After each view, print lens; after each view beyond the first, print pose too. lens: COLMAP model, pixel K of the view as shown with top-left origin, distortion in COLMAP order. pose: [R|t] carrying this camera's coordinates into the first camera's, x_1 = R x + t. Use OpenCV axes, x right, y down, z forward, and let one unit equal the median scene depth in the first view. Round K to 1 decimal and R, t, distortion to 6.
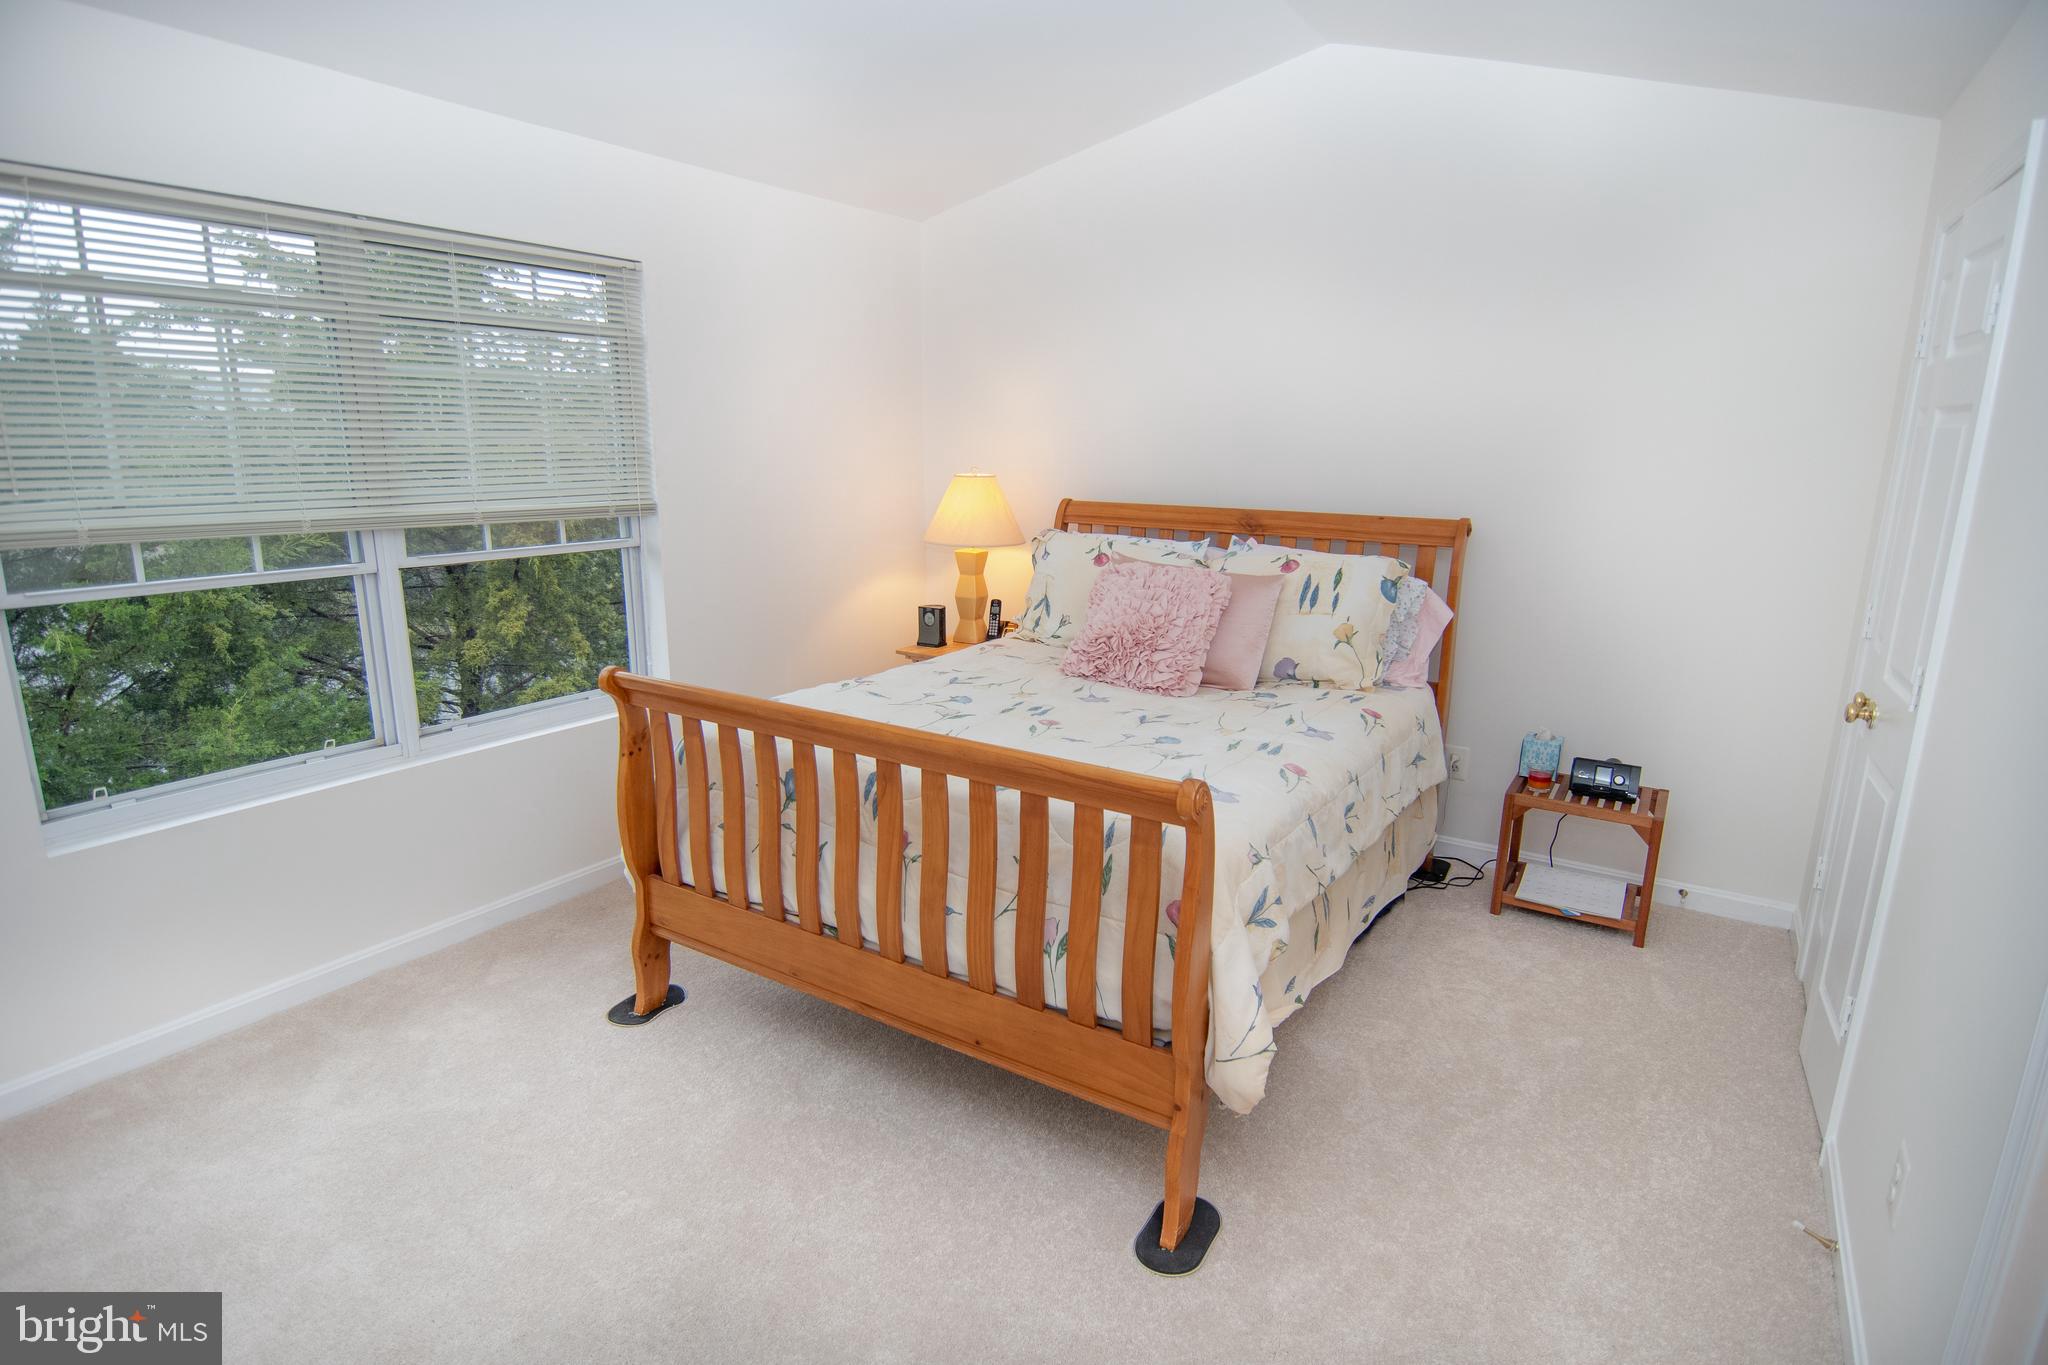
lens RADIAL K [[1099.6, 0, 1013.3], [0, 1099.6, 680.9], [0, 0, 1]] dist [-0.003936, -0.000452]
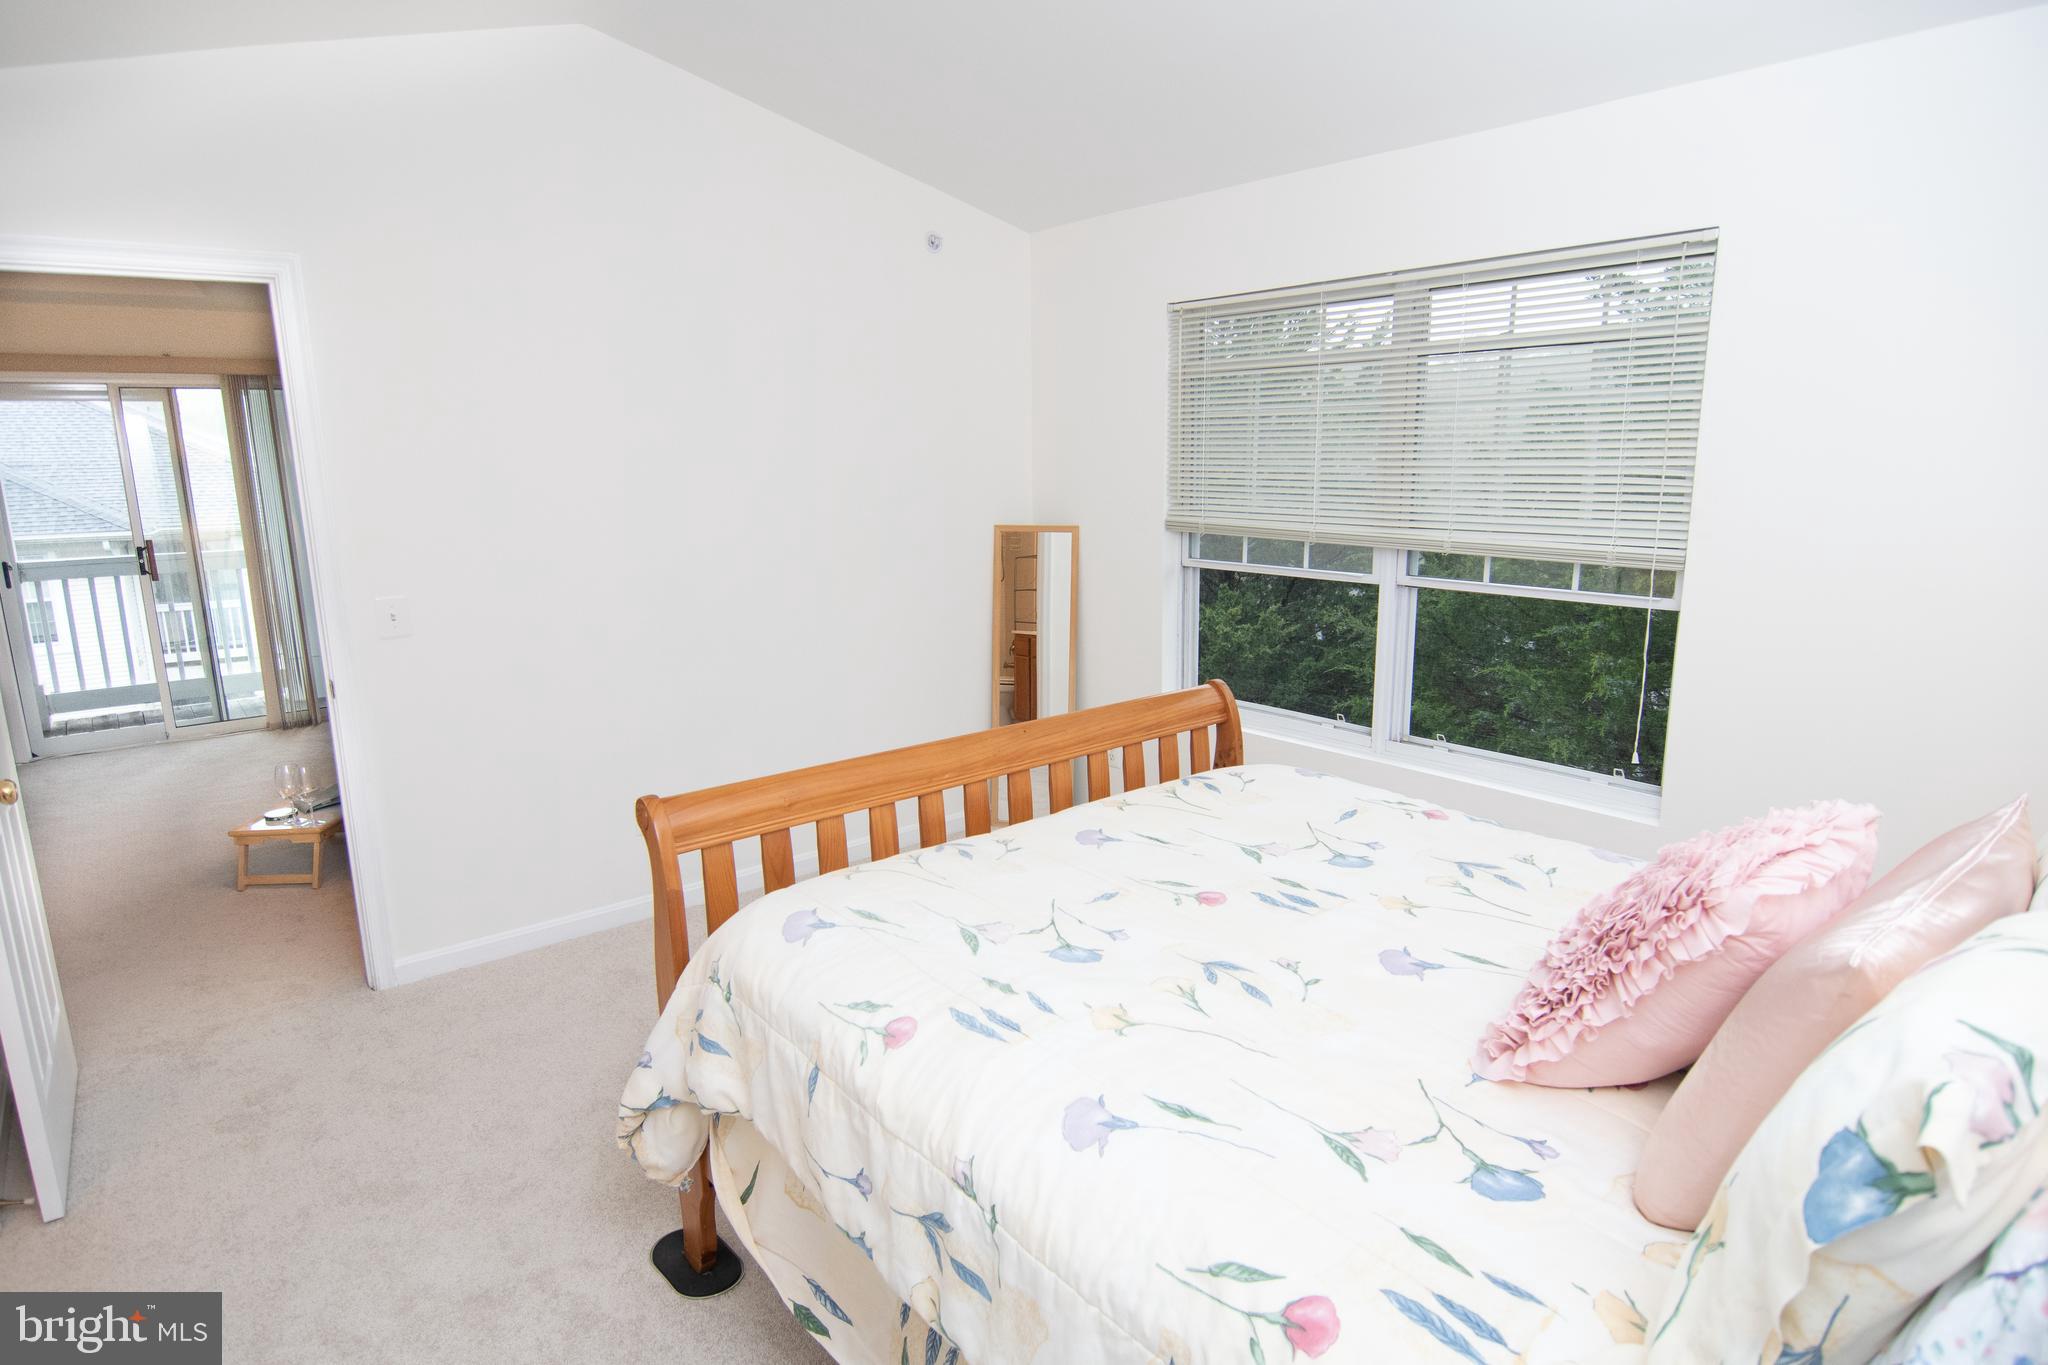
lens RADIAL K [[1130.1, 0, 1014.1], [0, 1130.1, 687.9], [0, 0, 1]] dist [-0.023309, -0.001095]
pose [[-0.311611, 0.184517, -0.932122, 0.631664], [-0.203674, 0.945195, 0.255193, -0.214692], [0.928125, 0.269370, -0.256951, 0.962258]]
